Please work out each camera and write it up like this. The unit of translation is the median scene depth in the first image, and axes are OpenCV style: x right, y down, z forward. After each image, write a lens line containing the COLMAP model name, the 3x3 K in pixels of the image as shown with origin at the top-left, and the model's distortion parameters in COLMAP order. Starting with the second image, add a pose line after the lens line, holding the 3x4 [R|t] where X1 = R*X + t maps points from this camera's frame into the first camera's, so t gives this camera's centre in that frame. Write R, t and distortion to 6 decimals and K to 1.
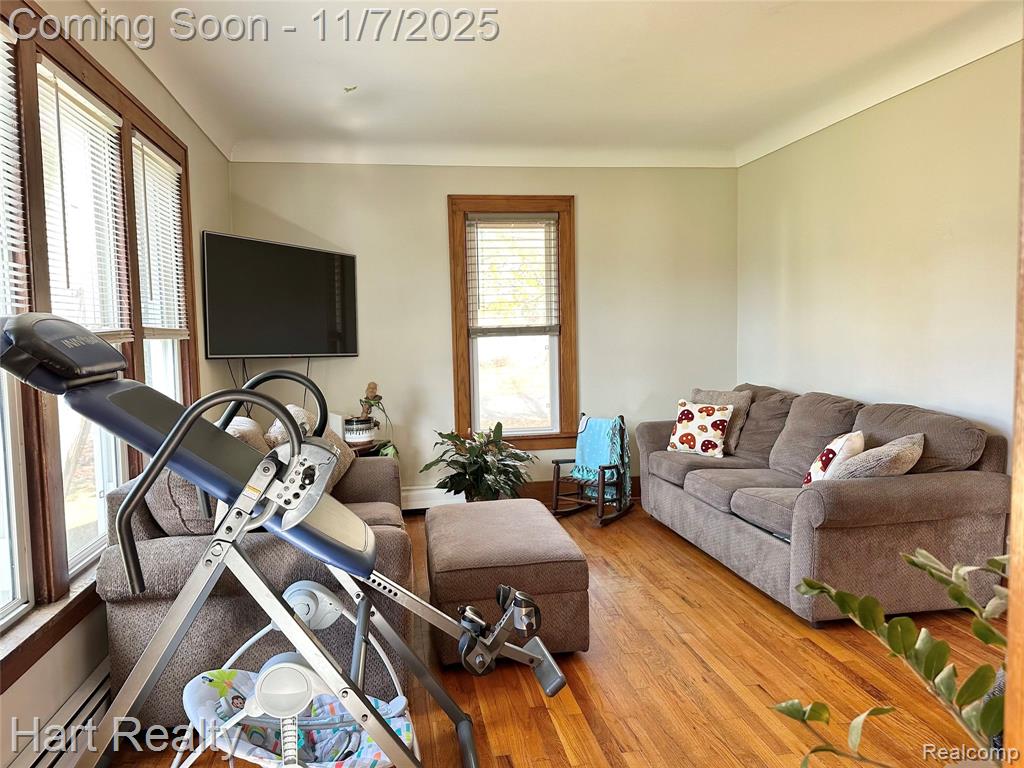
lens RADIAL K [[715.5, 0, 512.0], [0, 715.5, 384.0], [0, 0, 1]] dist [0.152793, -0.267260]
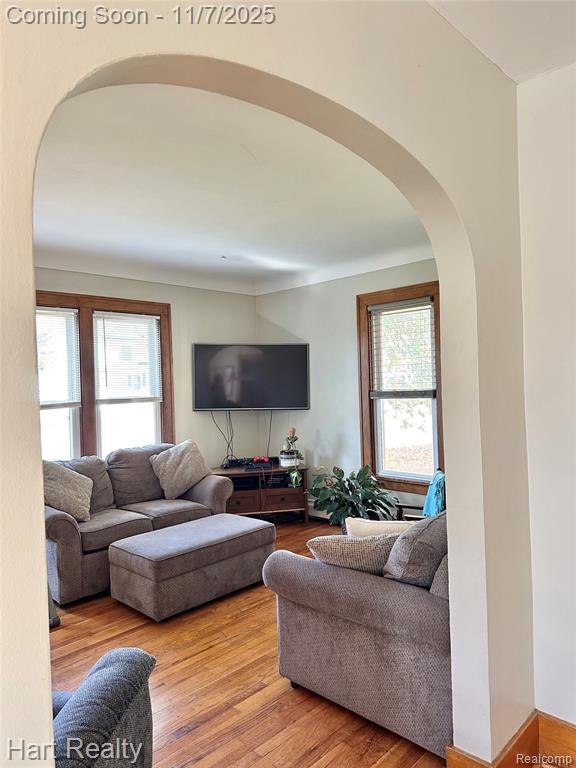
lens RADIAL K [[536.6, 0, 288.0], [0, 536.6, 384.0], [0, 0, 1]] dist [0.152793, -0.267260]
pose [[0.579874, 0.007489, -0.814672, 0.677373], [-0.038339, 0.999101, -0.018105, -0.069487], [0.813804, 0.041732, 0.579640, 0.301967]]
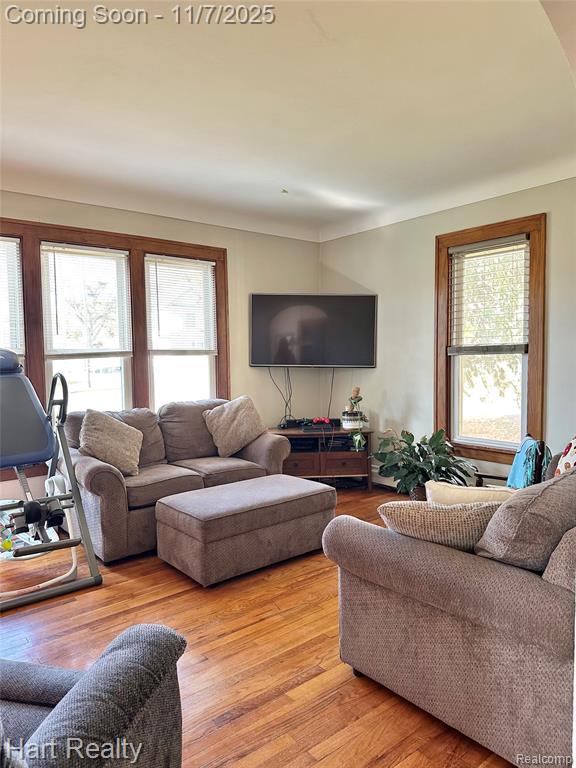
lens RADIAL K [[536.6, 0, 288.0], [0, 536.6, 384.0], [0, 0, 1]] dist [0.152793, -0.267260]
pose [[0.484025, 0.063747, -0.872729, 0.601263], [-0.057094, 0.997518, 0.041197, -0.040081], [0.873190, 0.029888, 0.486463, 0.350658]]
